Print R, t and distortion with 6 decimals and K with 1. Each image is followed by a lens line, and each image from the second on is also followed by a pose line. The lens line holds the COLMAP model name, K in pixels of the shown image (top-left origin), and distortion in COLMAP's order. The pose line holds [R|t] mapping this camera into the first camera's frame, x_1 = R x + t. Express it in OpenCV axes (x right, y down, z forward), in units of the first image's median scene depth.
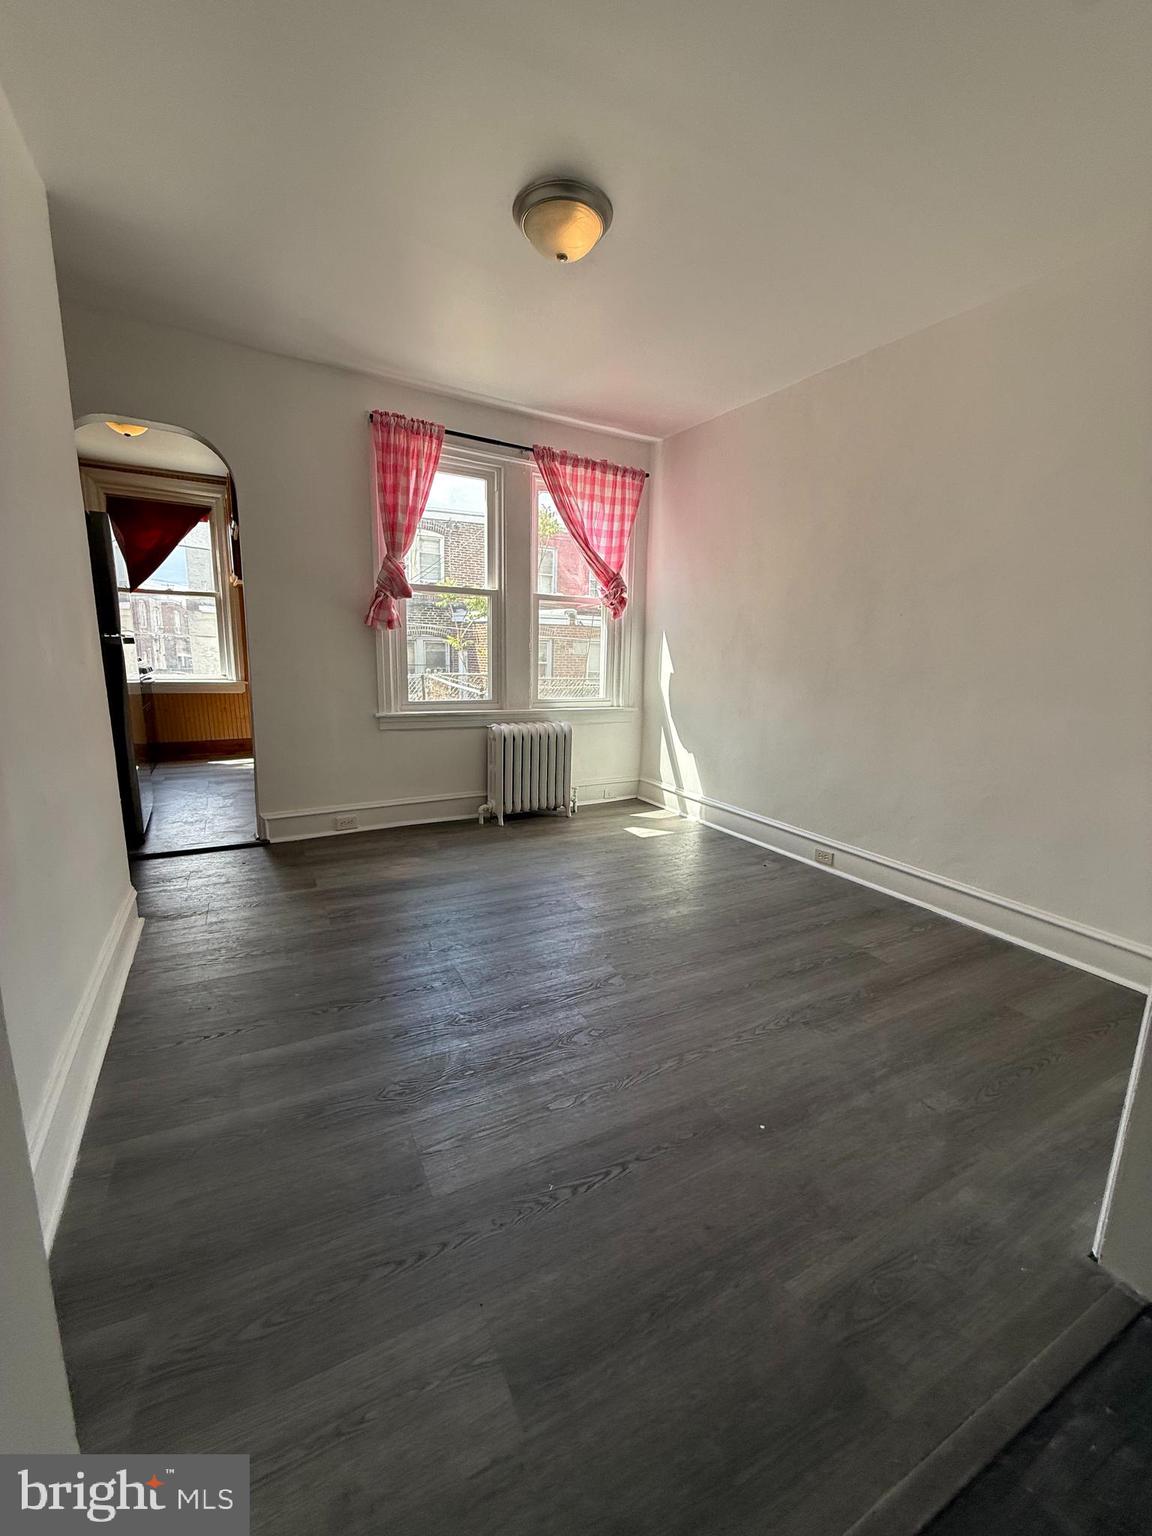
lens RADIAL K [[613.5, 0, 576.0], [0, 613.5, 768.0], [0, 0, 1]] dist [-0.007240, 0.000197]
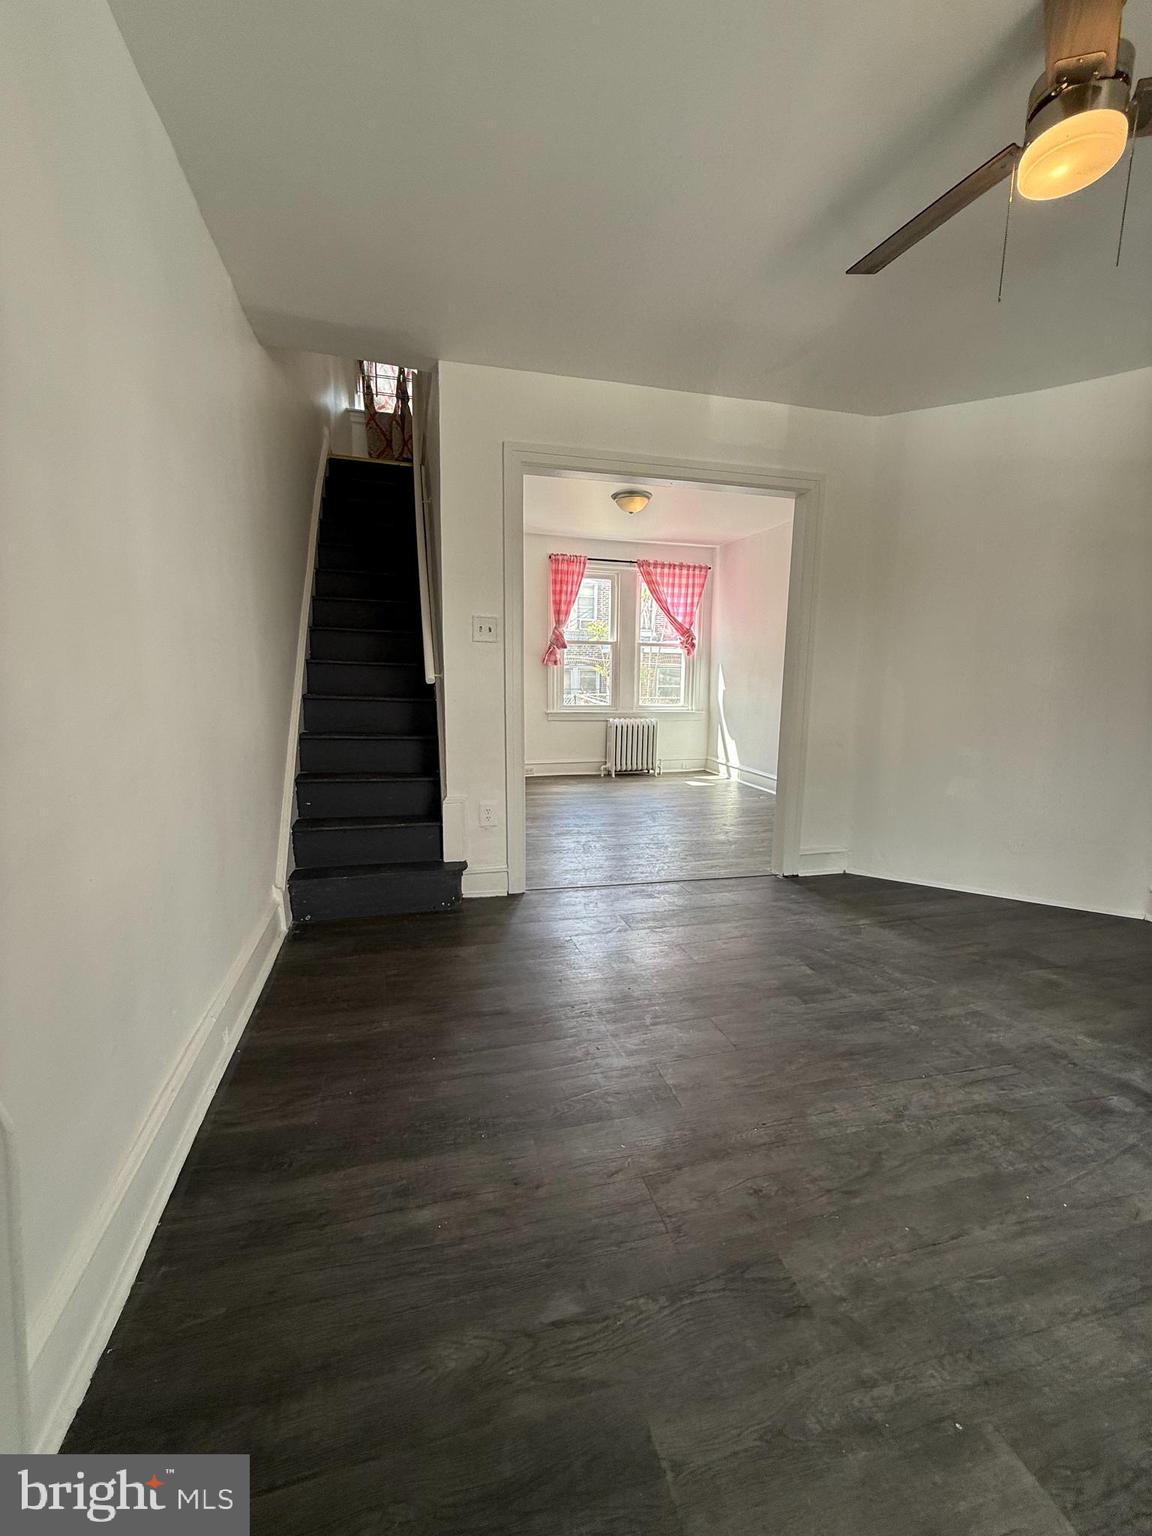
lens RADIAL K [[613.5, 0, 576.0], [0, 613.5, 768.0], [0, 0, 1]] dist [-0.007240, 0.000197]
pose [[0.969621, 0.023747, -0.243457, 0.188317], [-0.033743, 0.998747, -0.036969, 0.130553], [0.242274, 0.044061, 0.969207, -0.670019]]
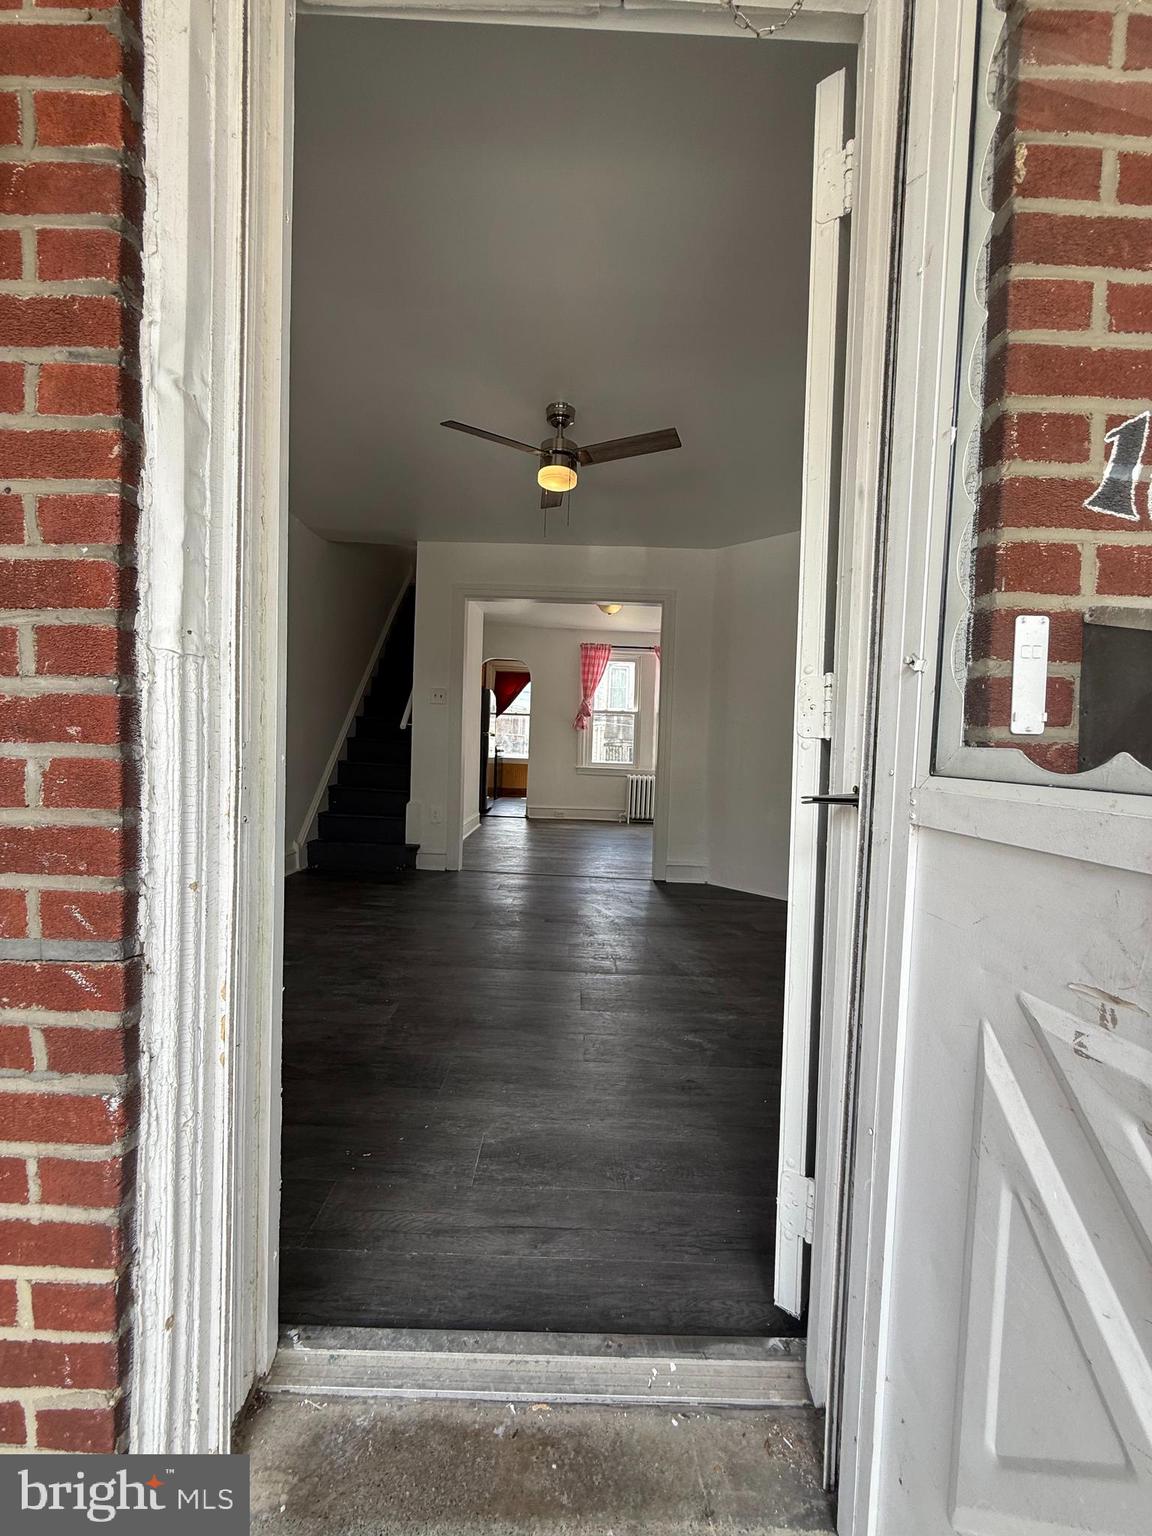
lens RADIAL K [[613.5, 0, 576.0], [0, 613.5, 768.0], [0, 0, 1]] dist [-0.007240, 0.000197]
pose [[0.869835, 0.021811, -0.492860, 0.708809], [-0.105958, 0.983968, -0.143459, 0.216441], [0.481830, 0.177008, 0.858201, -0.843607]]
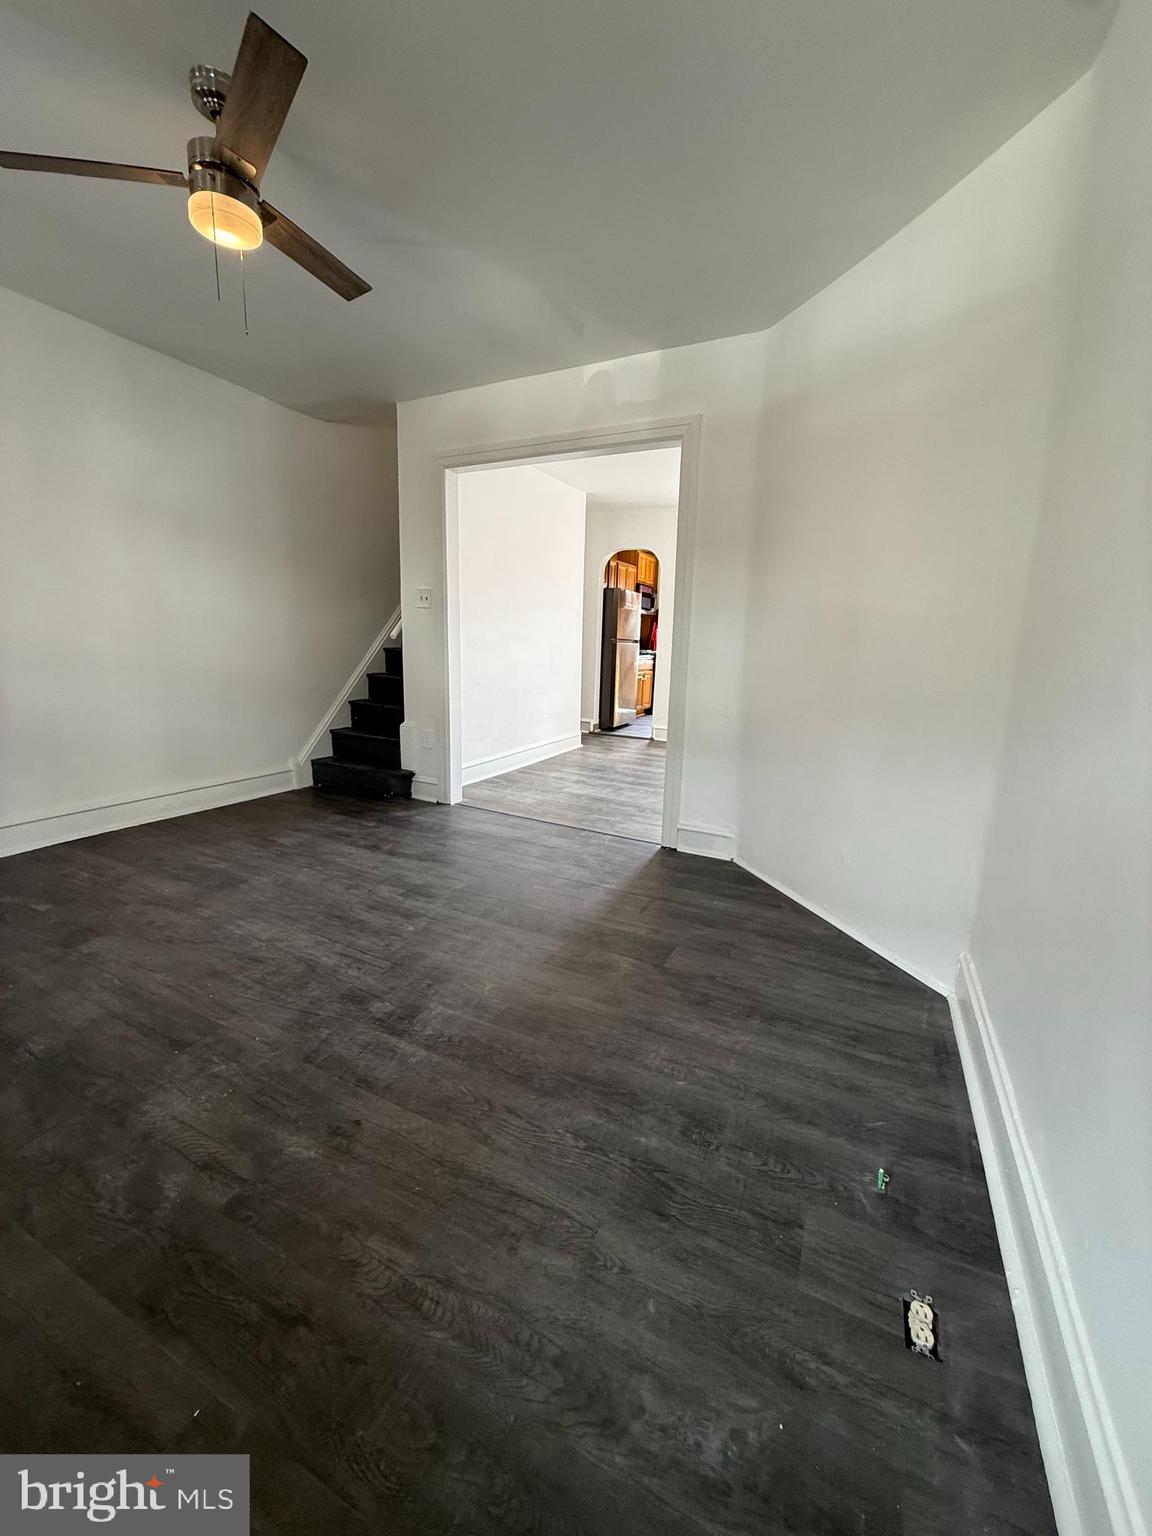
lens RADIAL K [[613.5, 0, 576.0], [0, 613.5, 768.0], [0, 0, 1]] dist [-0.007240, 0.000197]
pose [[0.569658, 0.157652, -0.806620, 0.871772], [-0.173205, 0.982417, 0.069688, 0.096887], [0.803424, 0.100013, 0.586948, -0.342644]]
